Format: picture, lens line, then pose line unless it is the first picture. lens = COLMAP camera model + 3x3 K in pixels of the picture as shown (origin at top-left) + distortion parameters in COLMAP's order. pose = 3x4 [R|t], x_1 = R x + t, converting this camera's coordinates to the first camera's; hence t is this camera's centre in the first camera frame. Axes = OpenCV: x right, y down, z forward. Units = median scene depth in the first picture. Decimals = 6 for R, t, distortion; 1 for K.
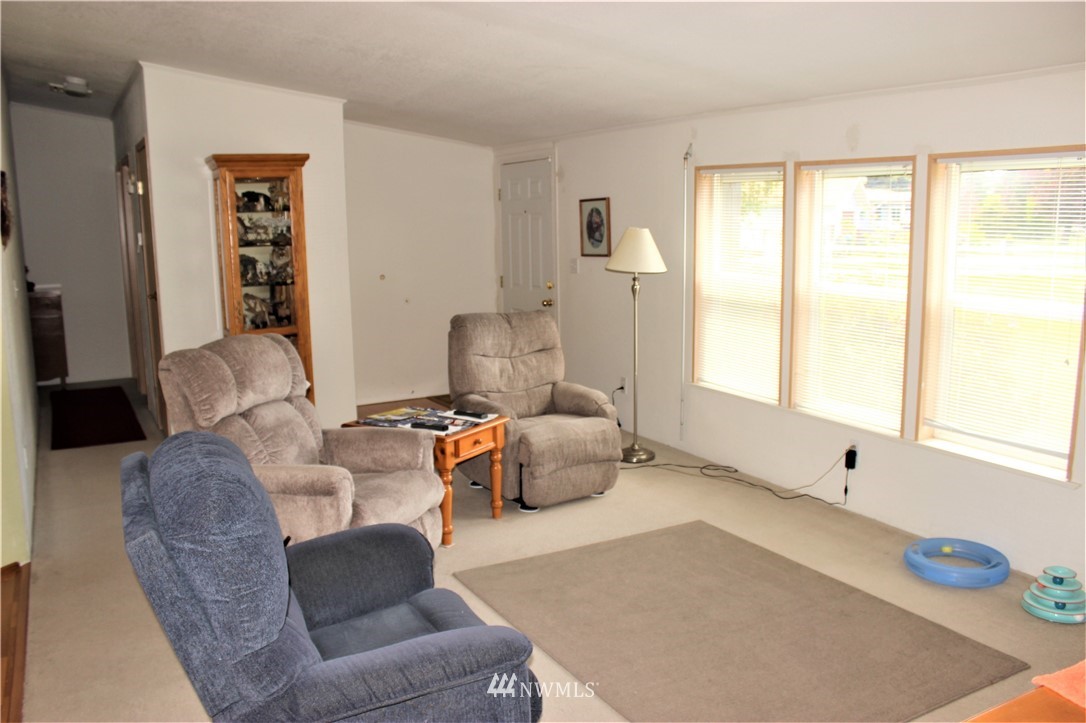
lens RADIAL K [[905.8, 0, 543.6], [0, 905.8, 361.0], [0, 0, 1]] dist [-0.159174, 0.135589]
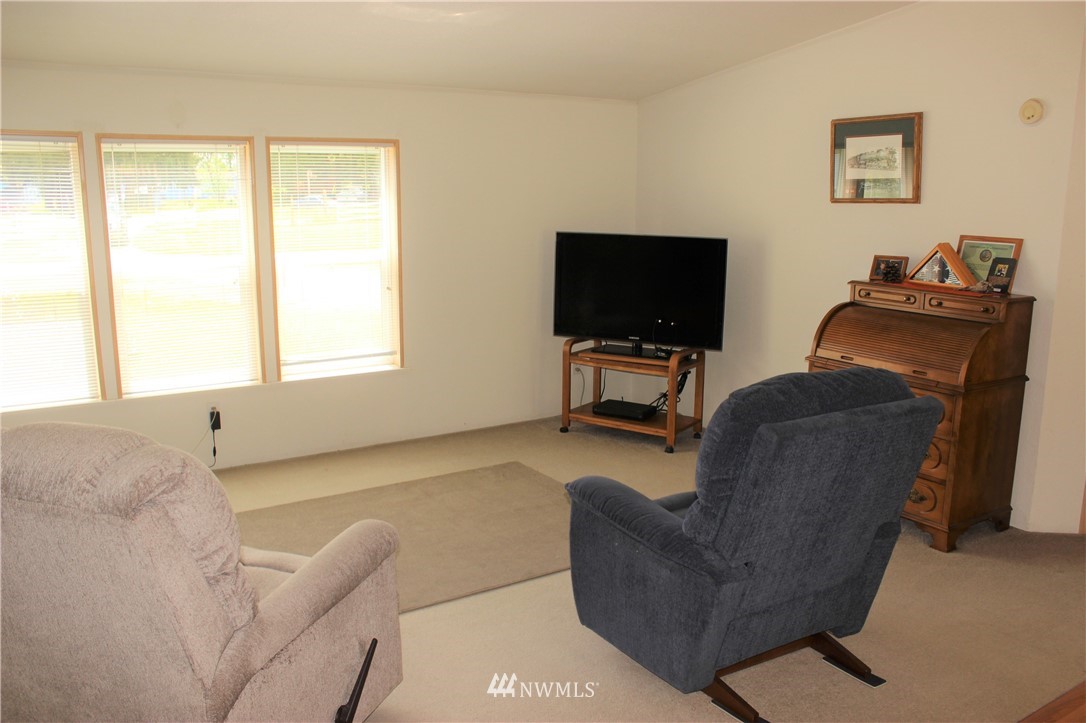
lens RADIAL K [[905.8, 0, 546.2], [0, 905.8, 377.9], [0, 0, 1]] dist [-0.159174, 0.135589]
pose [[-0.081710, -0.191523, 0.978081, -0.771976], [0.159596, 0.966184, 0.202526, -0.098065], [-0.983795, 0.172647, -0.048380, 0.703672]]
